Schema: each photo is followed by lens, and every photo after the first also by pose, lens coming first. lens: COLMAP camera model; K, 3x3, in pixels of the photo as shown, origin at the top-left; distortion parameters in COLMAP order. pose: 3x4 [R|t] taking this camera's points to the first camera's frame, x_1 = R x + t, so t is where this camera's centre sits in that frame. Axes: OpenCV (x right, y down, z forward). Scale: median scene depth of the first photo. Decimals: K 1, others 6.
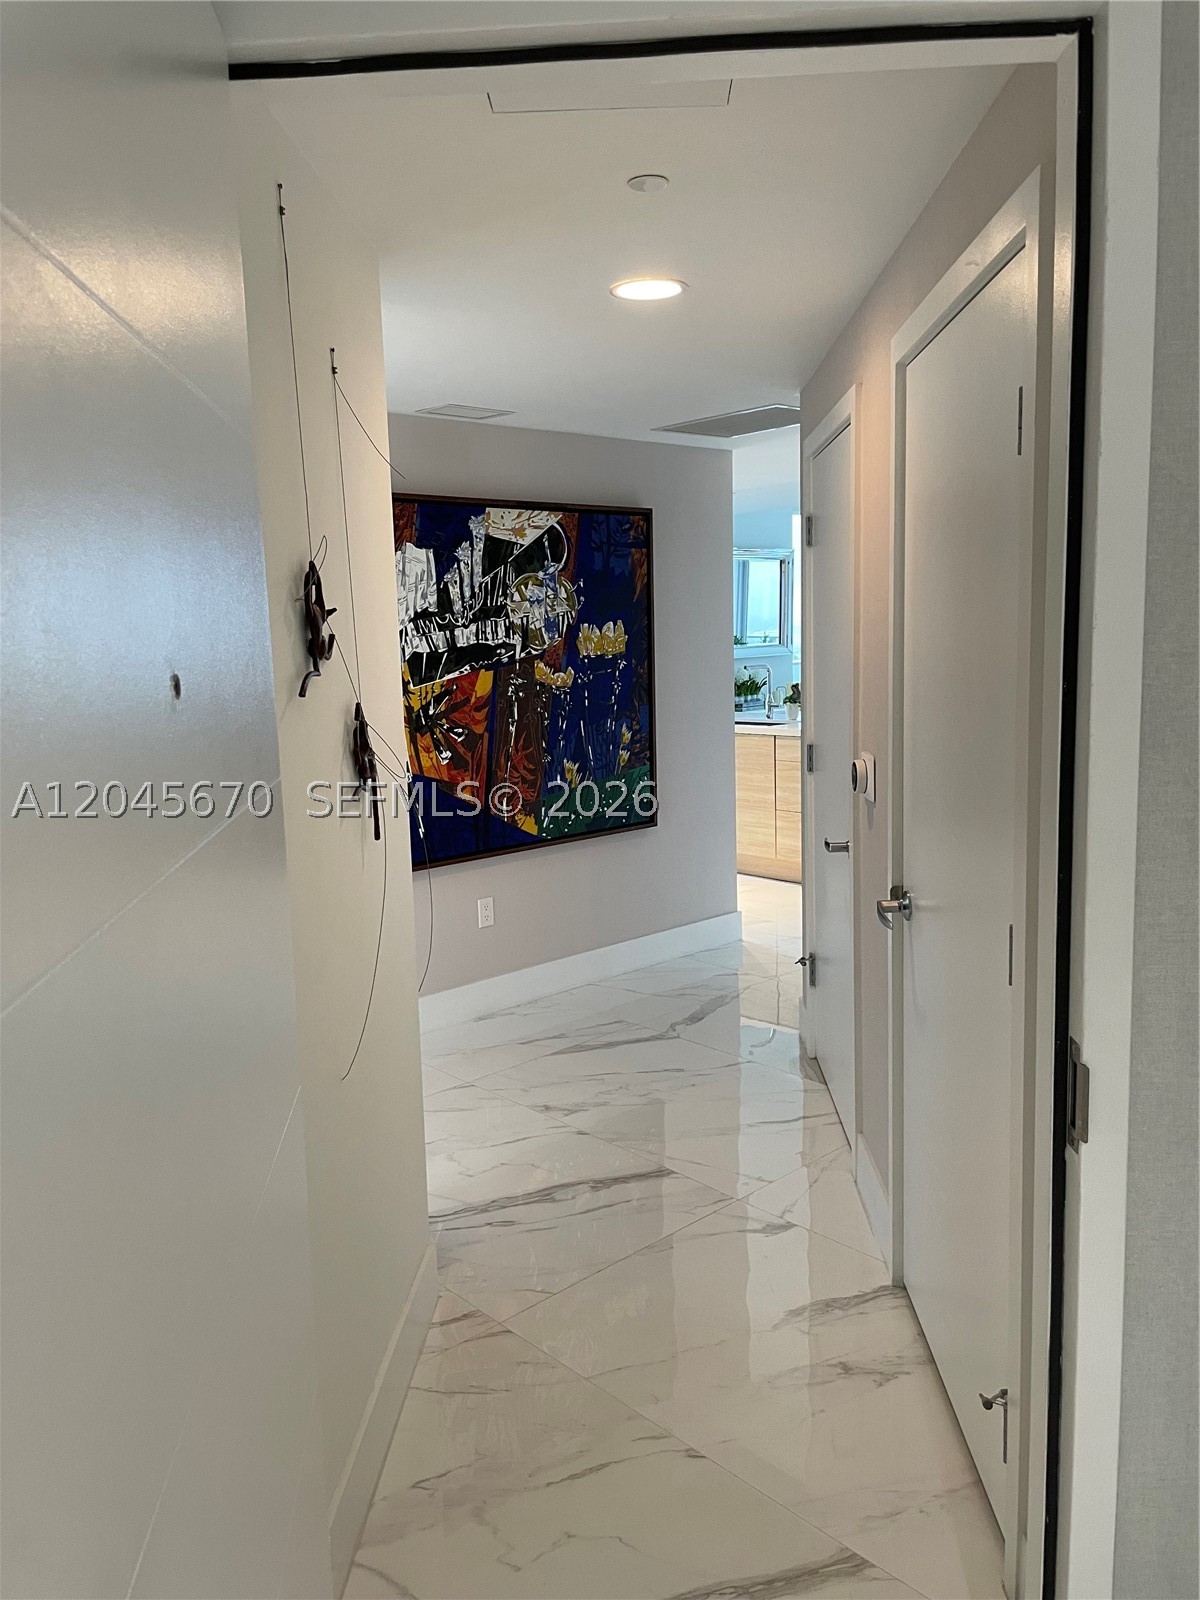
lens RADIAL K [[1214.9, 0, 600.0], [0, 1214.9, 800.0], [0, 0, 1]] dist [0.083044, -0.118165]
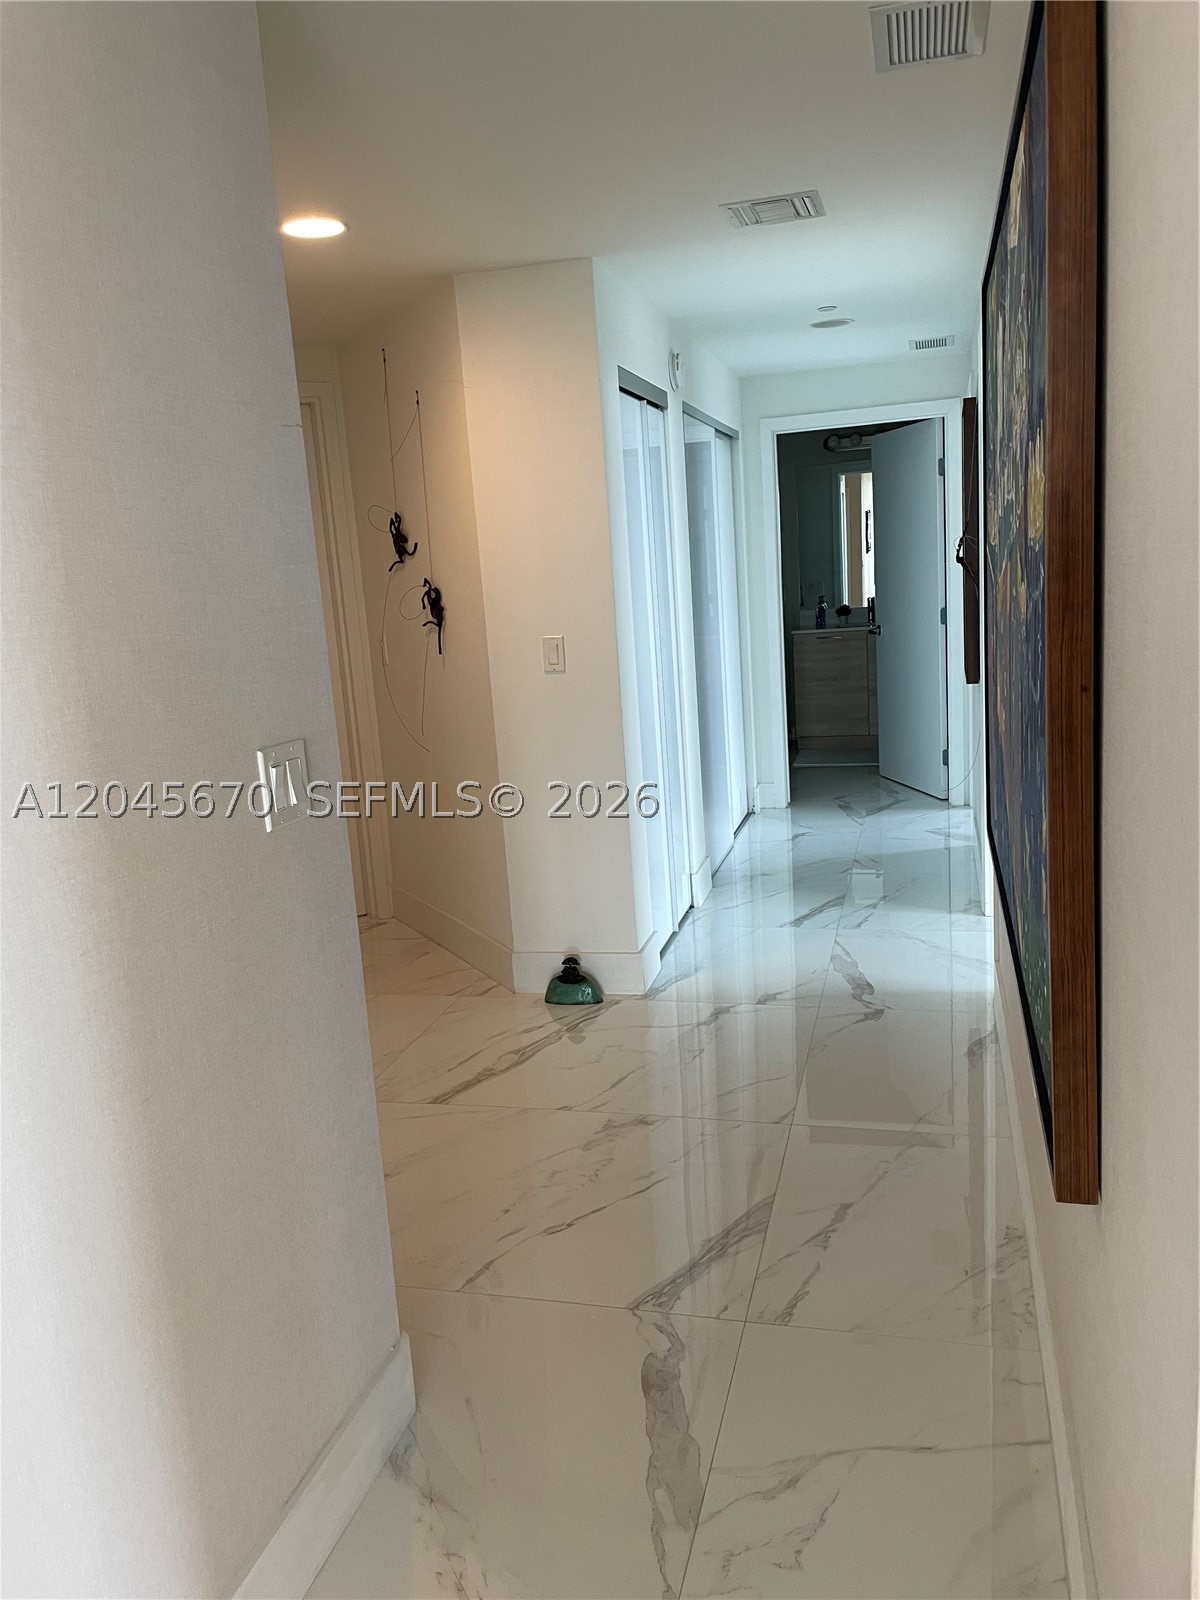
lens RADIAL K [[1214.9, 0, 600.0], [0, 1214.9, 800.0], [0, 0, 1]] dist [0.083044, -0.118165]
pose [[-0.842219, 0.190316, -0.504428, 0.346149], [0.019272, 0.945652, 0.324607, -0.209784], [0.538791, 0.263669, -0.800114, 1.574313]]
